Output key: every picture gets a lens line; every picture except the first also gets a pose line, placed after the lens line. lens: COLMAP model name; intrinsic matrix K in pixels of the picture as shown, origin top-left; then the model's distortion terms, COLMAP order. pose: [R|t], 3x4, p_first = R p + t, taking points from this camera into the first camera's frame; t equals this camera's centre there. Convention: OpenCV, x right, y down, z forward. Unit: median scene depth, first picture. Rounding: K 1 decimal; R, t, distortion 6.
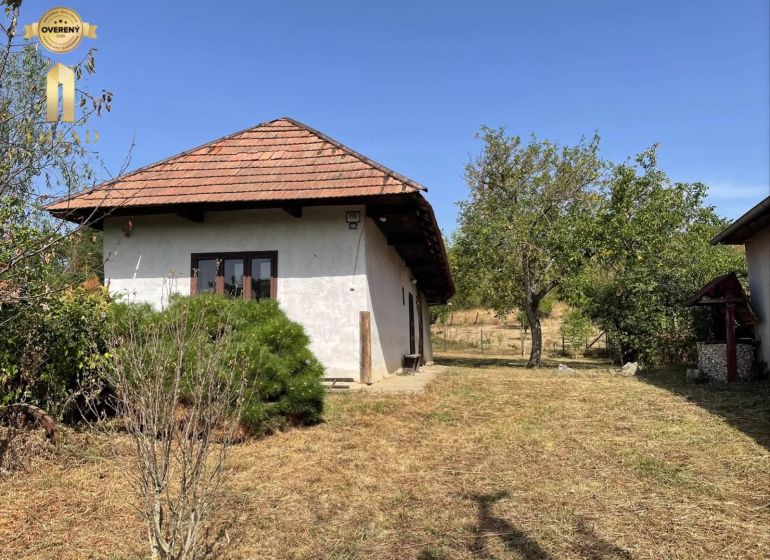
lens RADIAL K [[590.1, 0, 385.0], [0, 590.1, 280.0], [0, 0, 1]] dist [0.141801, -0.172285]
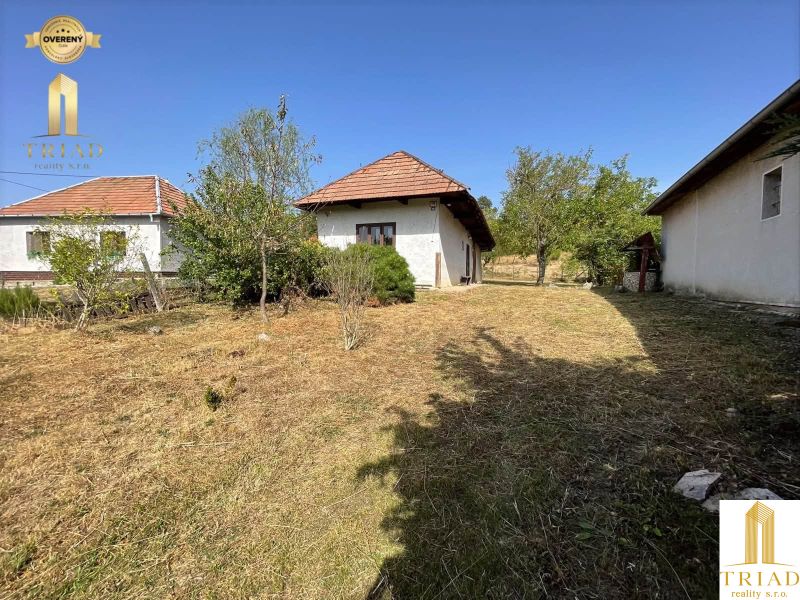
lens RADIAL K [[323.7, 0, 398.1], [0, 323.7, 297.8], [0, 0, 1]] dist [0.000550, -0.000167]
pose [[0.982017, 0.032618, -0.185953, 0.038398], [0.001696, 0.983398, 0.181453, 0.004610], [0.188785, -0.178505, 0.965658, -0.107502]]
